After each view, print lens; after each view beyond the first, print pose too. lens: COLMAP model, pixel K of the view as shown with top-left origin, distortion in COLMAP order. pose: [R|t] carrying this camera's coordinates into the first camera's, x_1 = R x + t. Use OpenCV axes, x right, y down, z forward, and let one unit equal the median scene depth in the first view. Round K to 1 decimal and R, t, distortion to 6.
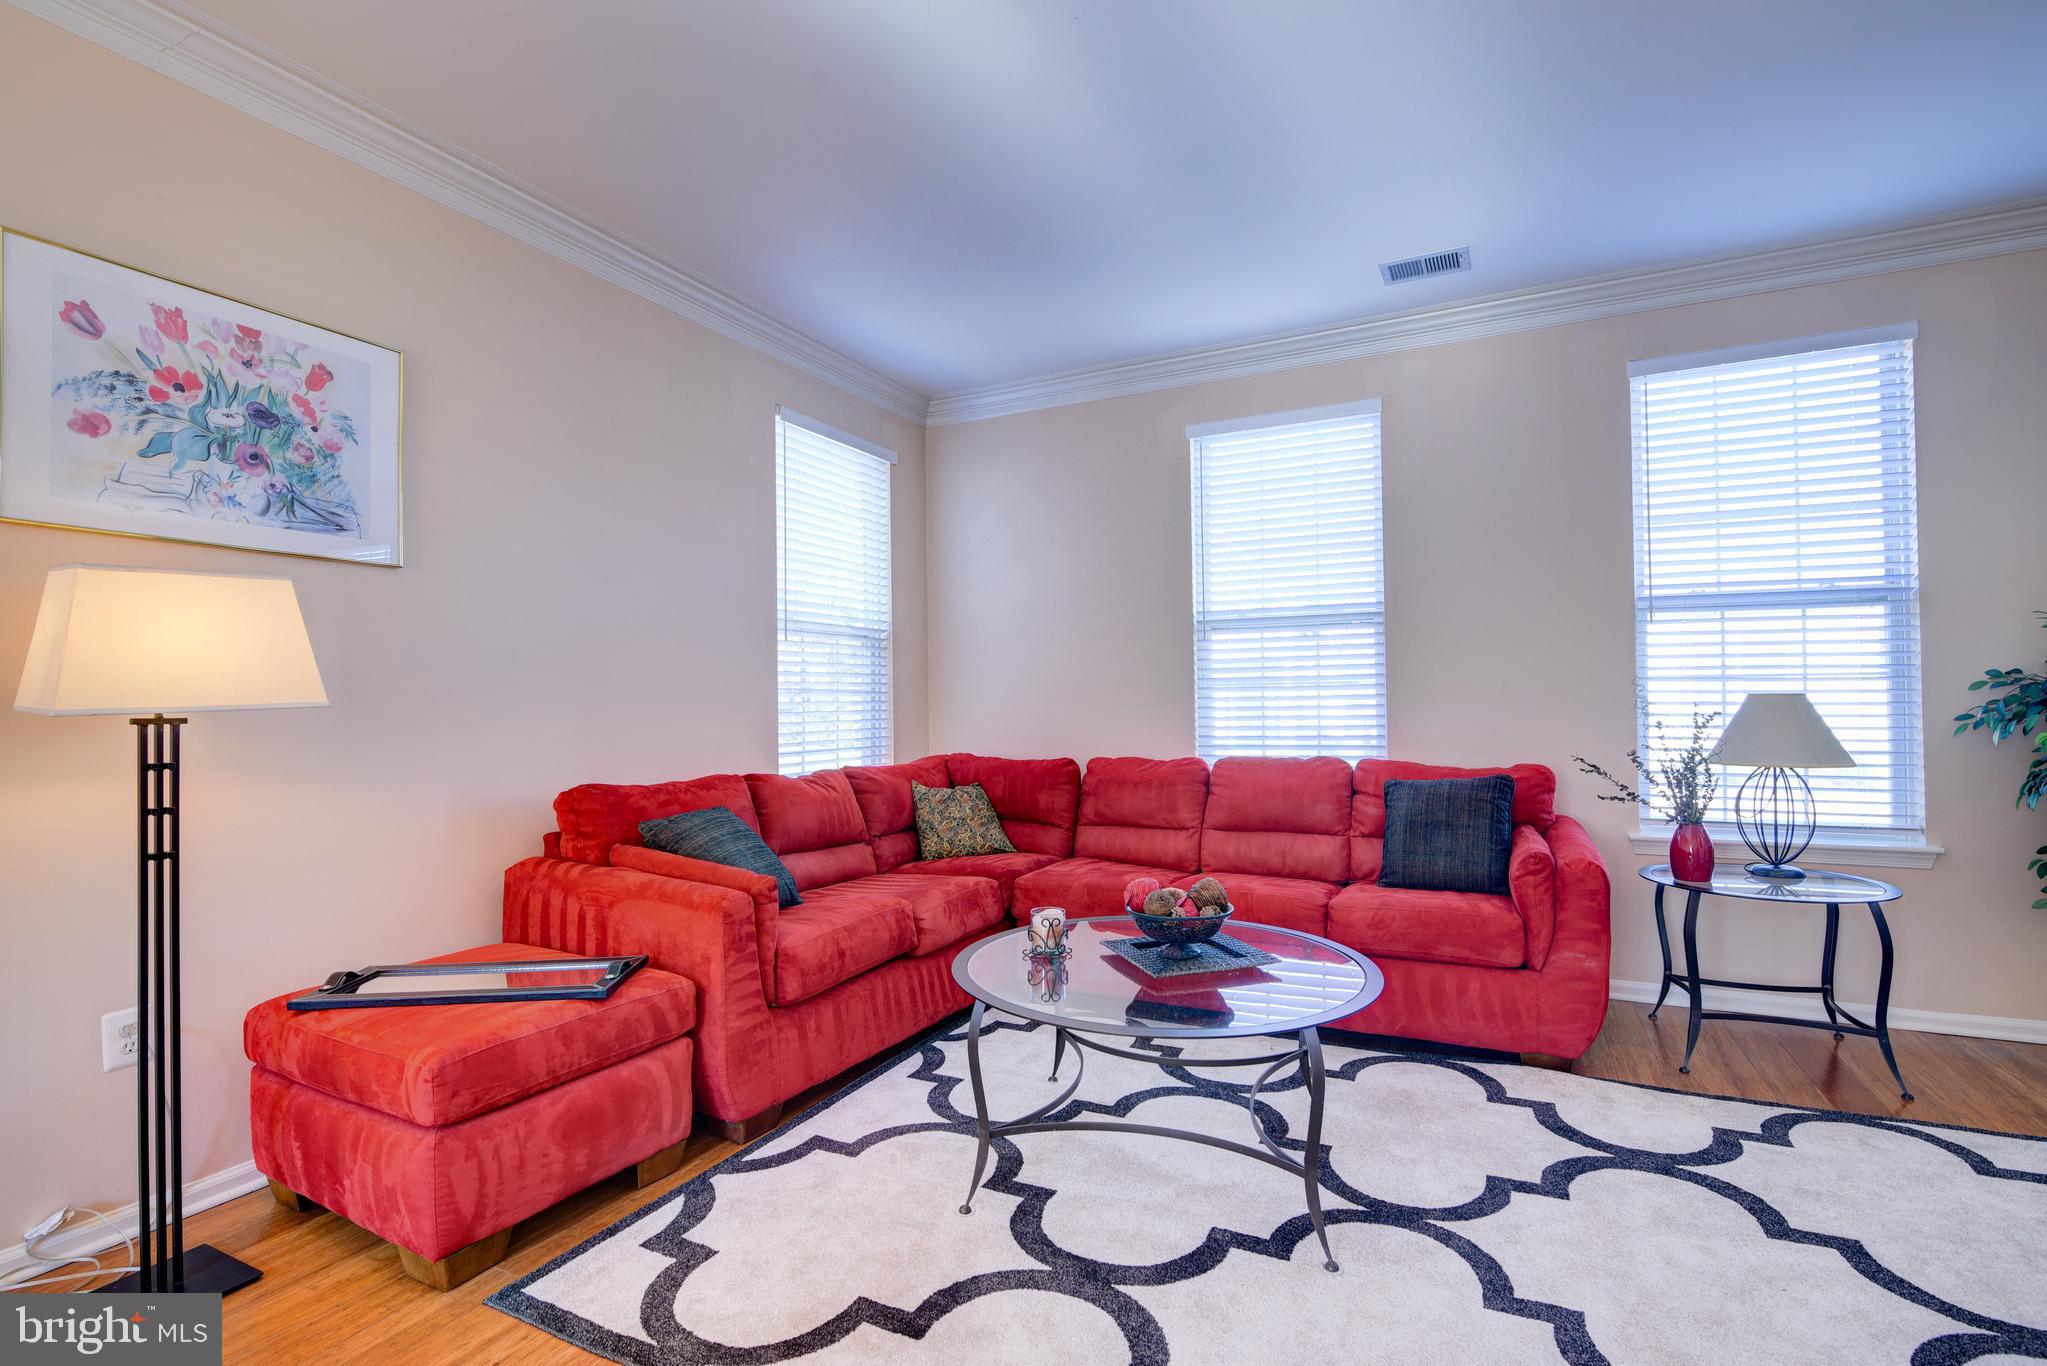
lens RADIAL K [[943.2, 0, 1021.2], [0, 943.2, 690.6], [0, 0, 1]] dist [-0.016776, 0.000089]
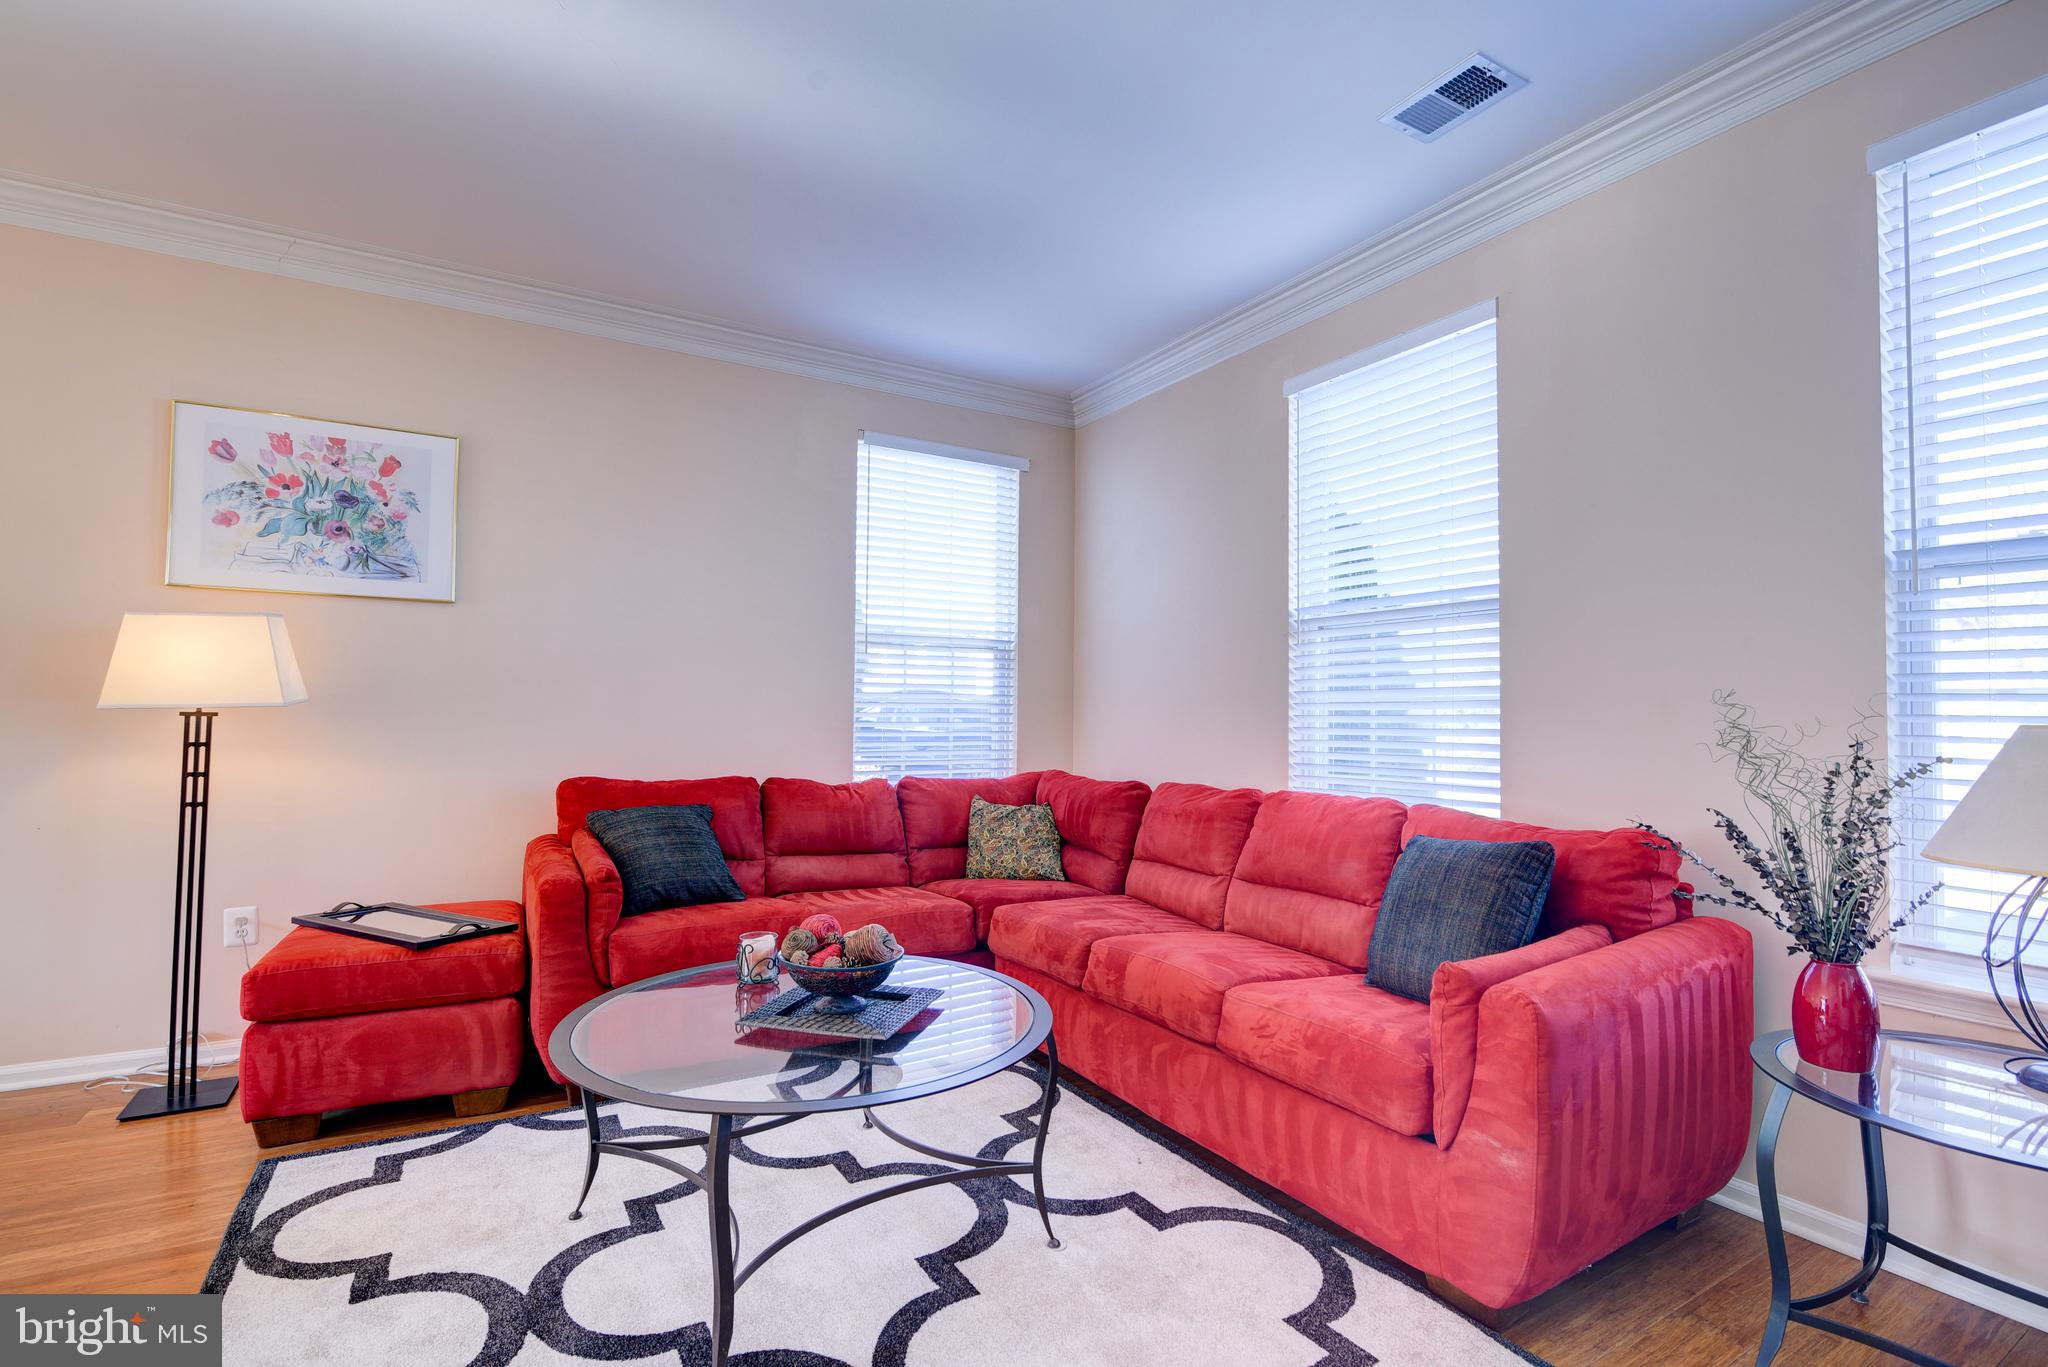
lens RADIAL K [[943.6, 0, 1019.0], [0, 943.6, 691.3], [0, 0, 1]] dist [-0.016776, 0.000089]
pose [[0.839259, 0.004091, -0.543716, 0.543475], [-0.012372, 0.999856, -0.011574, -0.001322], [0.543591, 0.016441, 0.839189, 0.252701]]
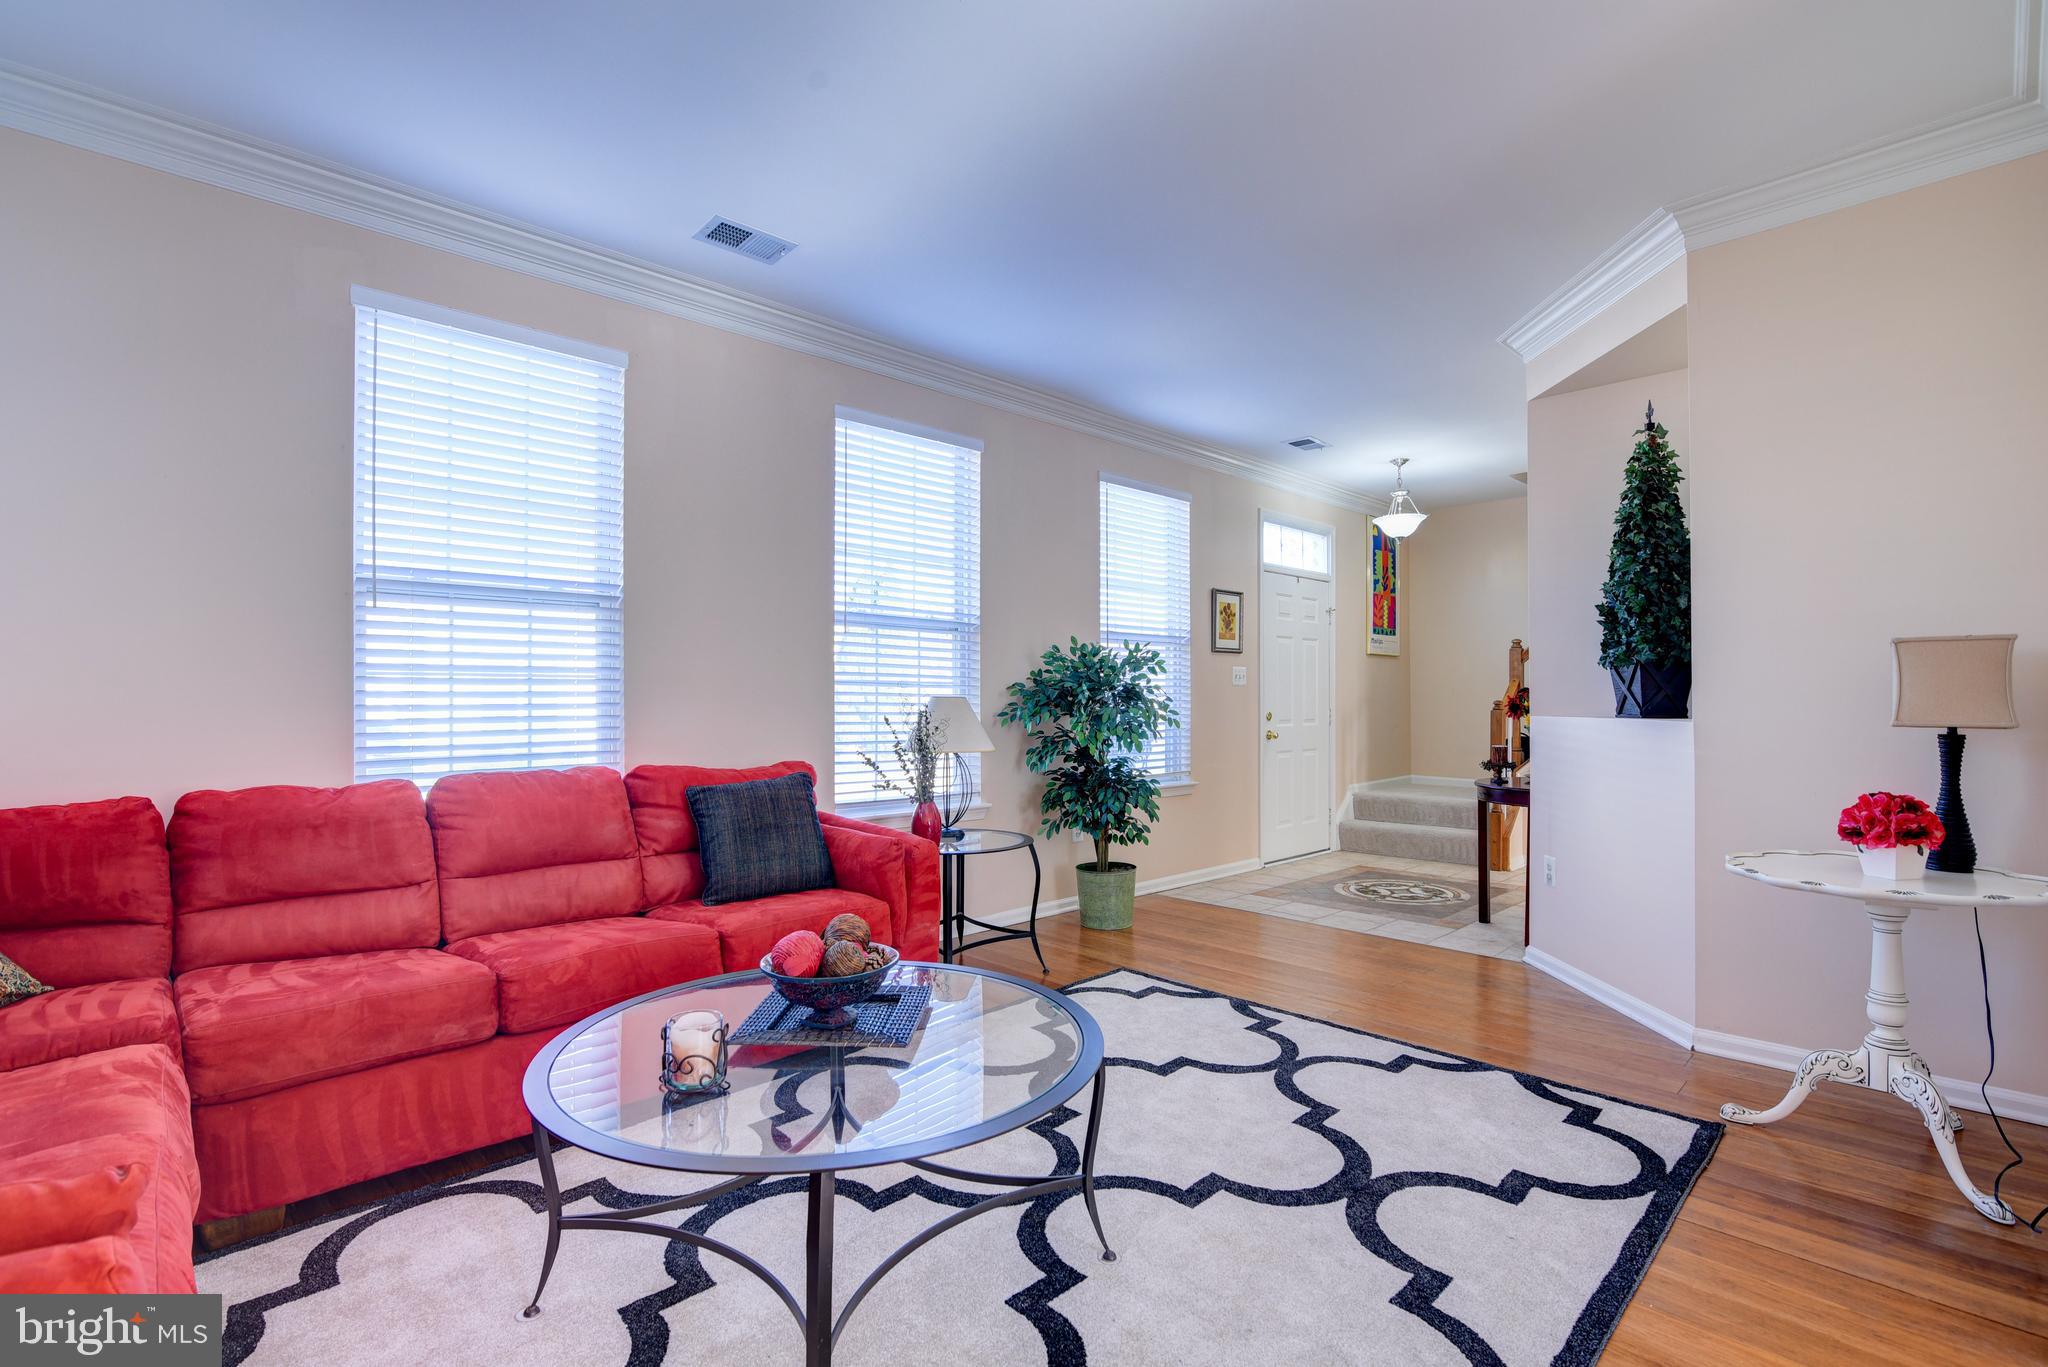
lens RADIAL K [[943.6, 0, 1029.5], [0, 943.6, 685.4], [0, 0, 1]] dist [-0.016776, 0.000089]
pose [[0.324040, 0.024042, 0.945738, -0.368325], [-0.015205, 0.999680, -0.020204, 0.012021], [-0.945921, -0.007833, 0.324302, 0.417222]]
